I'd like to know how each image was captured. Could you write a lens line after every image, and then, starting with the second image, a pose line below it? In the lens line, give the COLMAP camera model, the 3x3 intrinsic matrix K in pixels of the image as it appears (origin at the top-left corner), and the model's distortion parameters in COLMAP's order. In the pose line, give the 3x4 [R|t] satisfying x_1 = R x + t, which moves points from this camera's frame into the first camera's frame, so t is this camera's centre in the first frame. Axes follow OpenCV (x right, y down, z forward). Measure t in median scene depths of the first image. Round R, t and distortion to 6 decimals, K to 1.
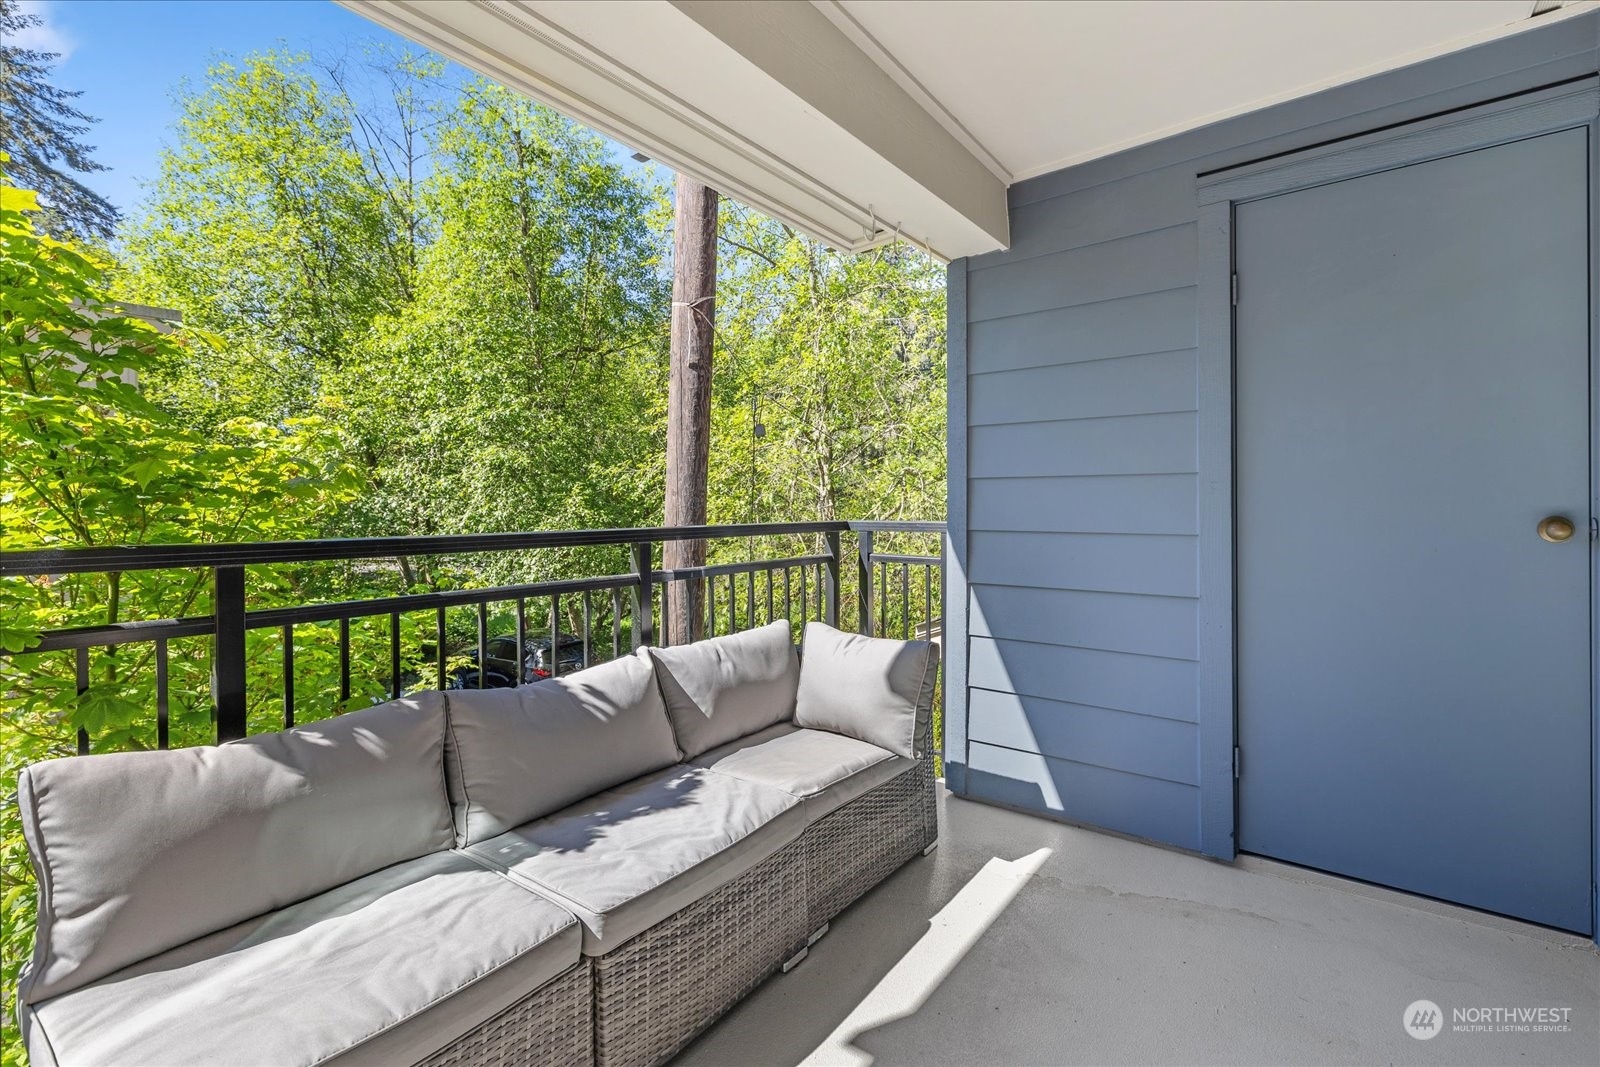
lens RADIAL K [[718.8, 0, 794.8], [0, 718.8, 515.2], [0, 0, 1]] dist [-0.021011, 0.000443]
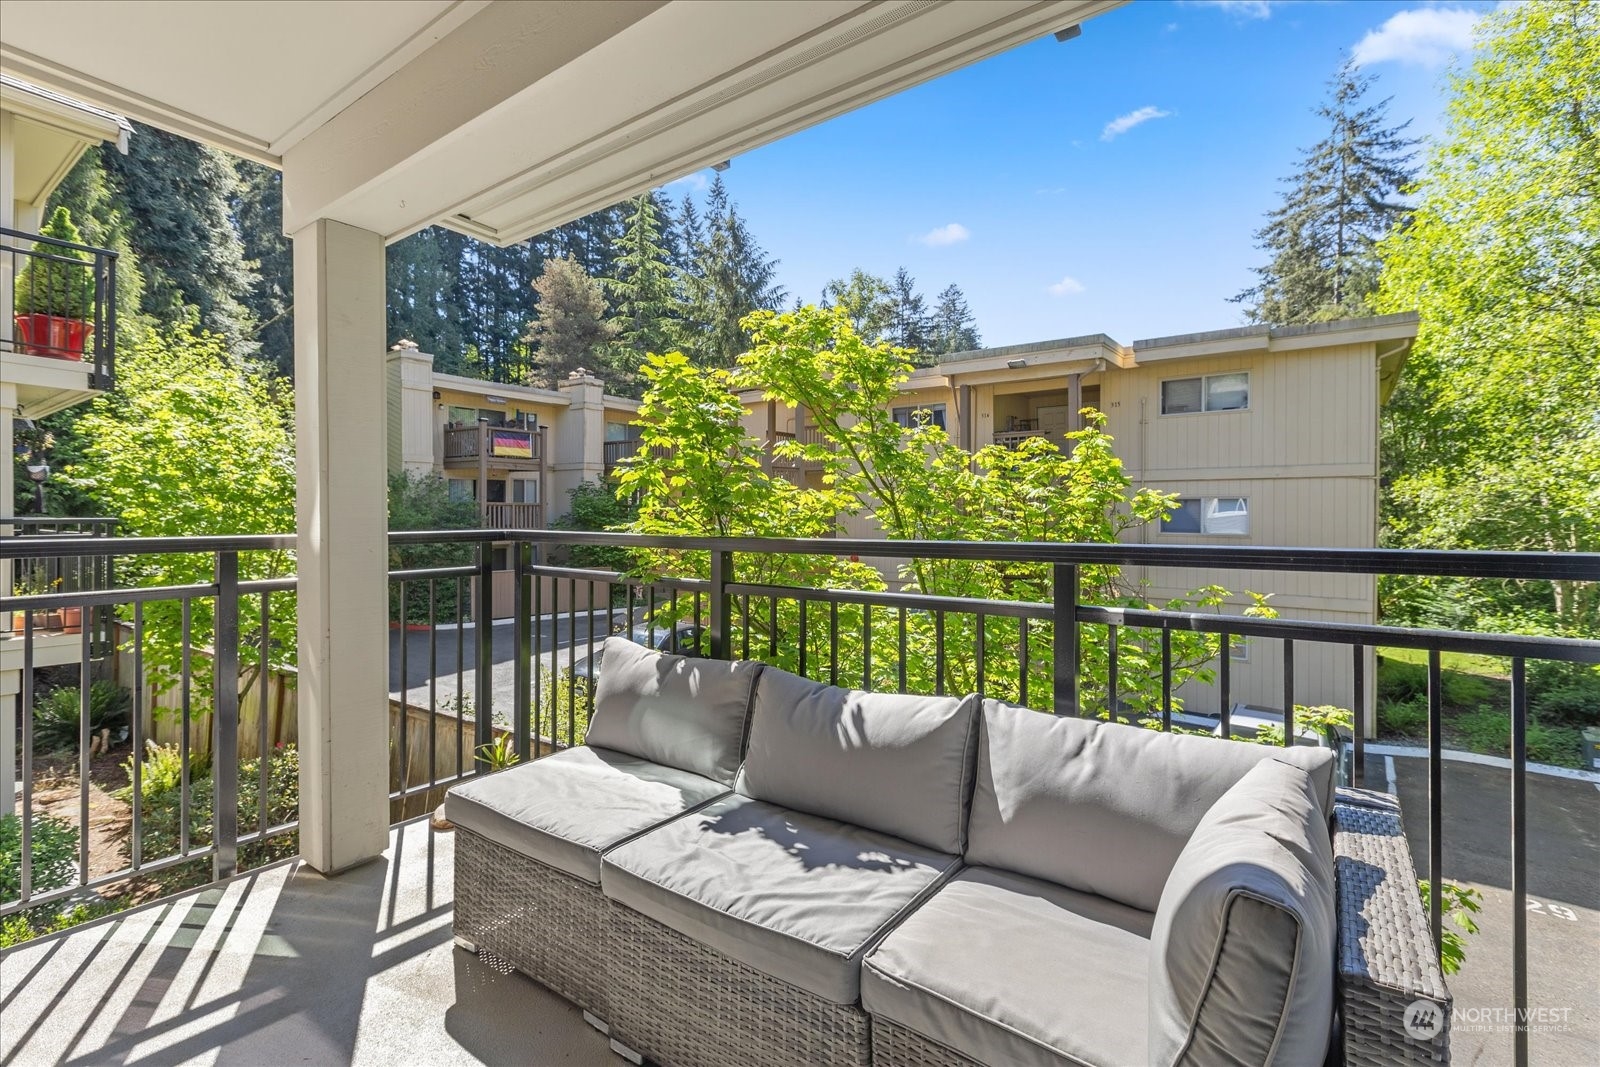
lens RADIAL K [[718.8, 0, 794.8], [0, 718.8, 515.2], [0, 0, 1]] dist [-0.021011, 0.000443]
pose [[0.017843, 0.004377, -0.999831, 0.652325], [-0.008584, 0.999954, 0.004224, -0.017924], [0.999804, 0.008507, 0.017879, 0.902360]]
